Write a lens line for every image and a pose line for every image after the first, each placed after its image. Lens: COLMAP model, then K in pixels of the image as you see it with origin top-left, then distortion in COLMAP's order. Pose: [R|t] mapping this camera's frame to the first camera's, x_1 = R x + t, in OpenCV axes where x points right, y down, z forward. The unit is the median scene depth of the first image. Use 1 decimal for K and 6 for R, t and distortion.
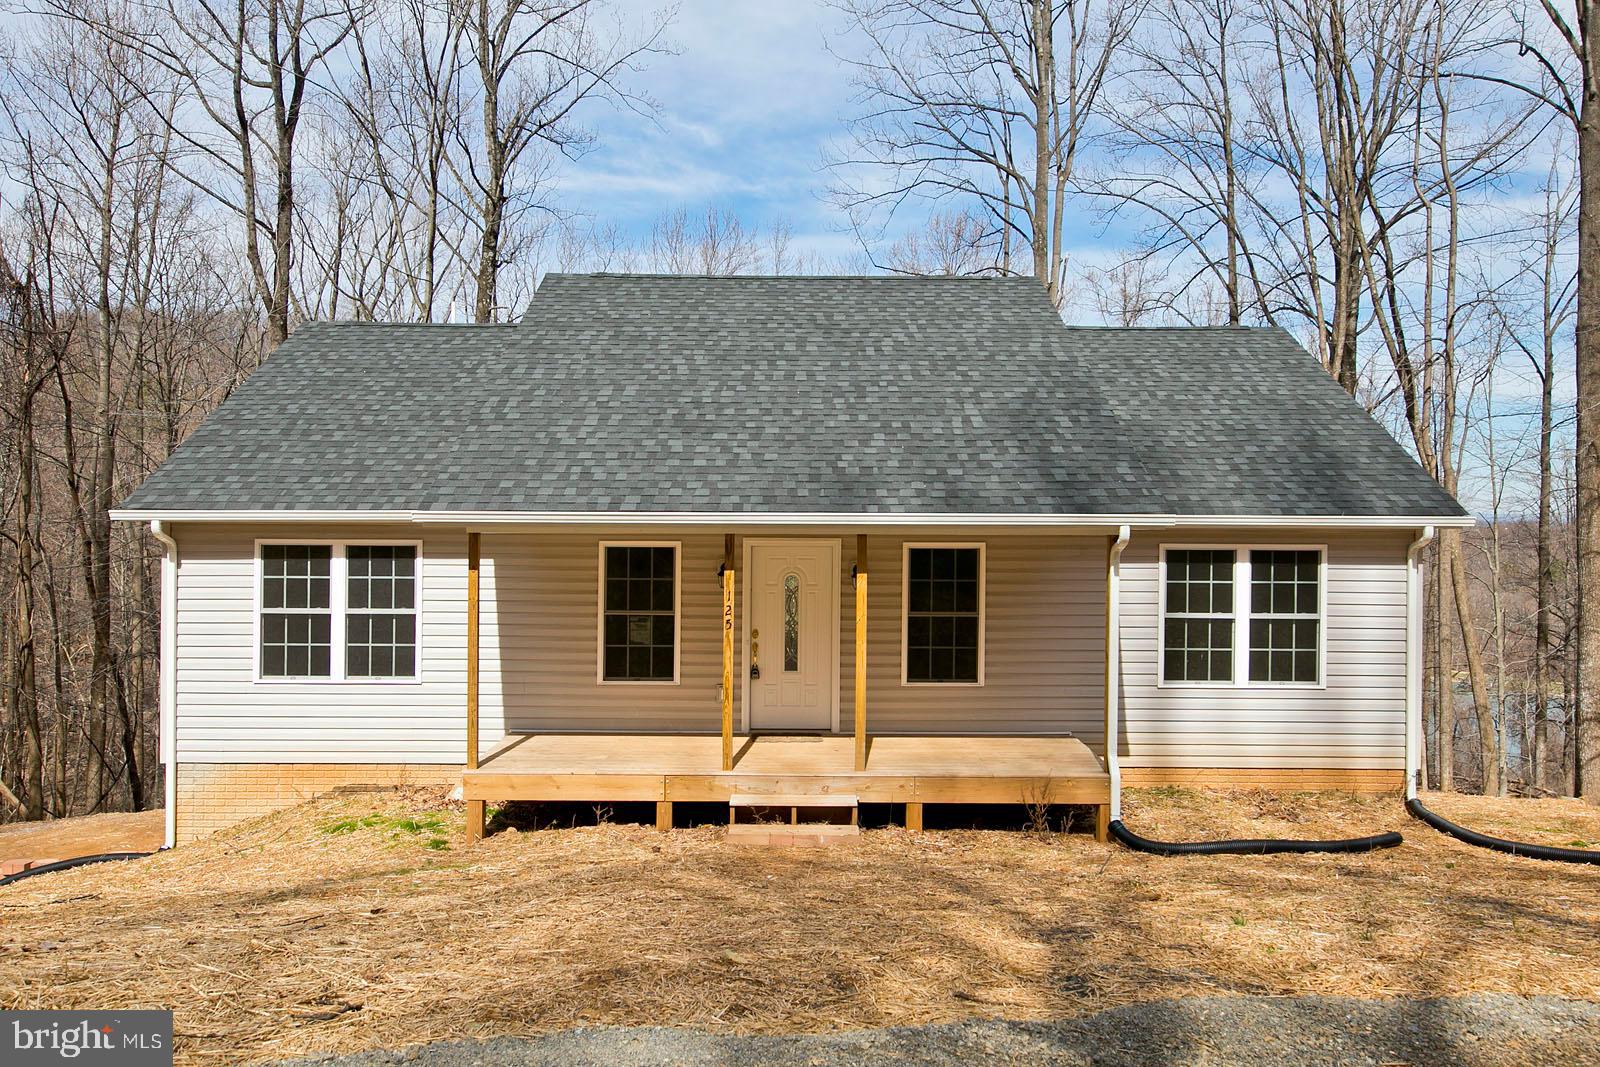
lens RADIAL K [[986.3, 0, 800.0], [0, 986.3, 546.9], [0, 0, 1]] dist [0.003142, 0.000699]
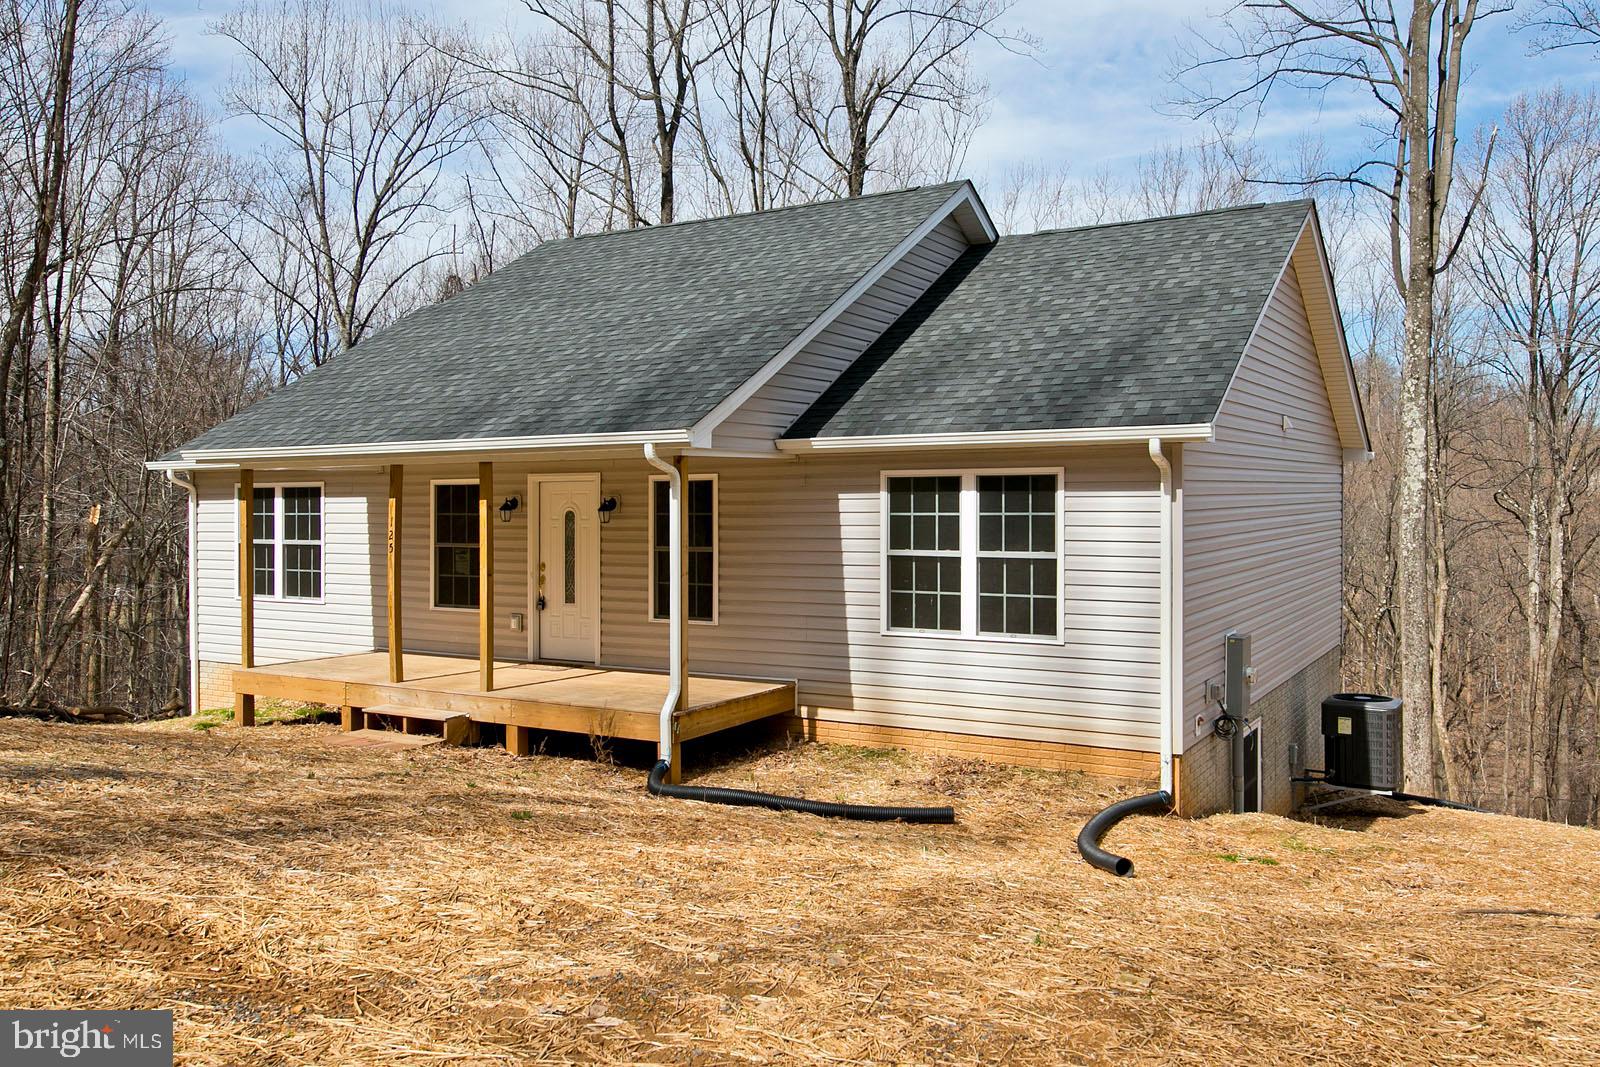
lens RADIAL K [[1259.0, 0, 798.1], [0, 1259.0, 523.5], [0, 0, 1]] dist [-0.006324, -0.002794]
pose [[0.862239, -0.001442, -0.506500, 0.852883], [0.021430, 0.999204, 0.033635, 0.004776], [0.506048, -0.039856, 0.861584, 0.004349]]
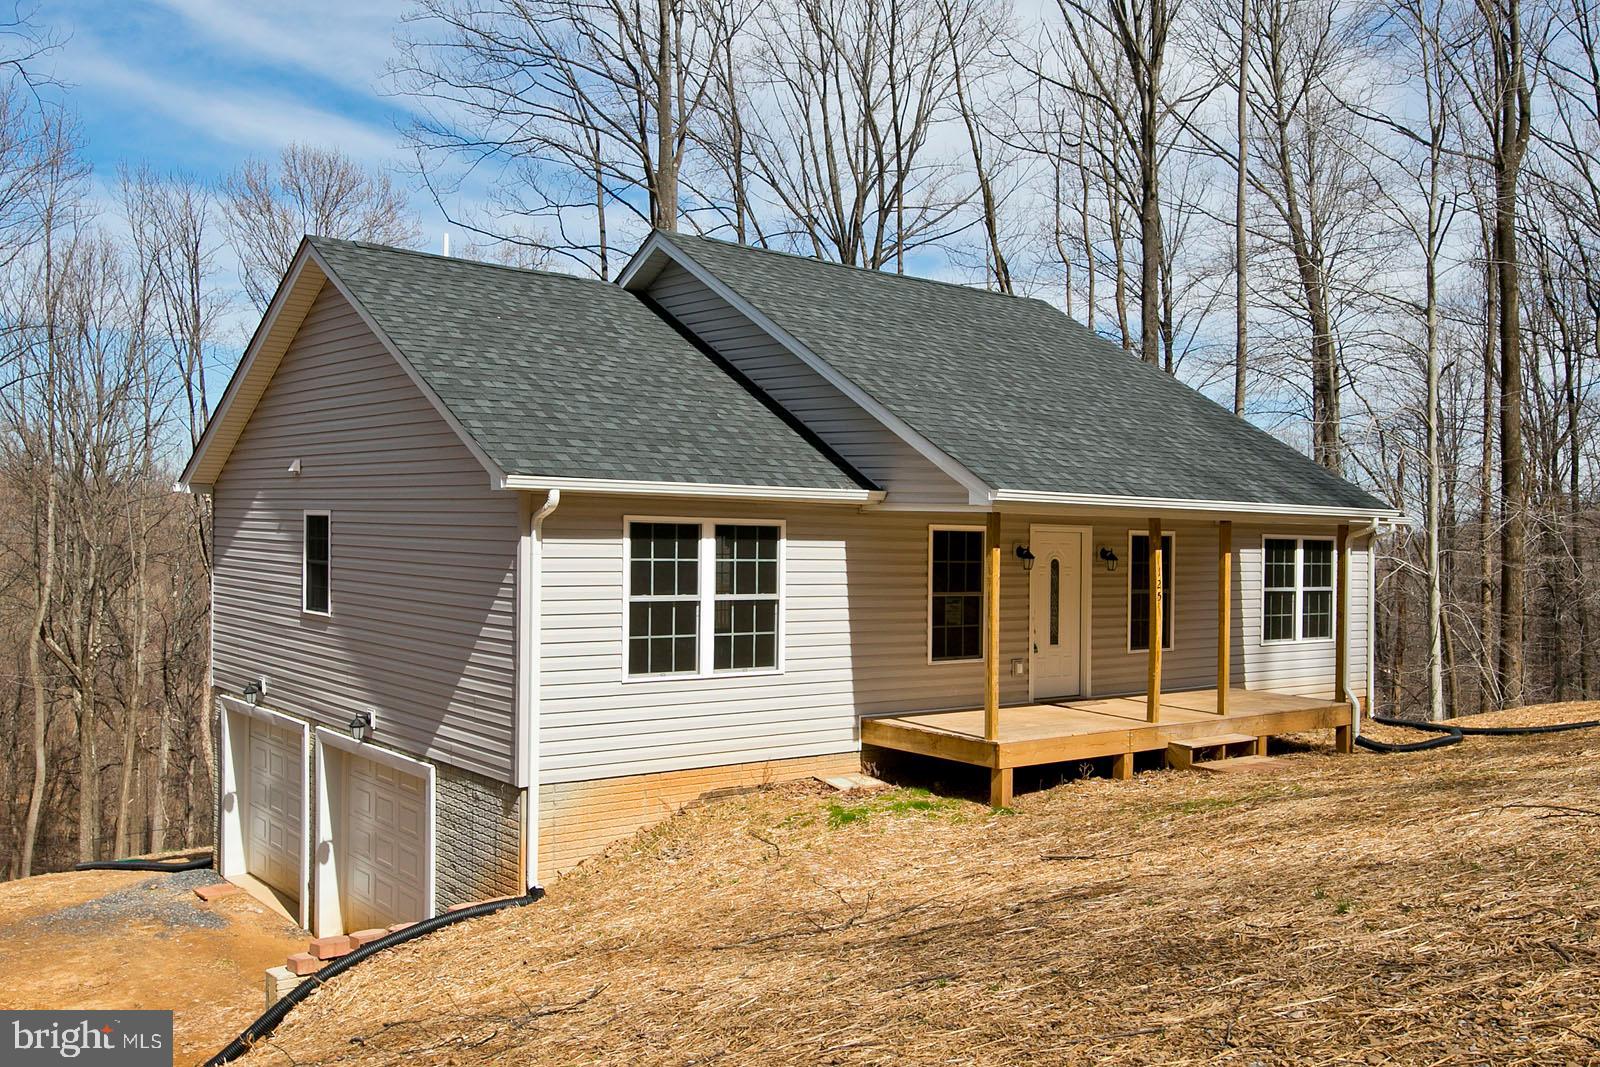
lens RADIAL K [[1302.9, 0, 803.0], [0, 1302.9, 538.8], [0, 0, 1]] dist [-0.005370, -0.000499]
pose [[0.799802, 0.009561, 0.600188, -1.113746], [-0.021904, 0.999672, 0.013264, -0.006122], [-0.599864, -0.023755, 0.799749, 0.003962]]
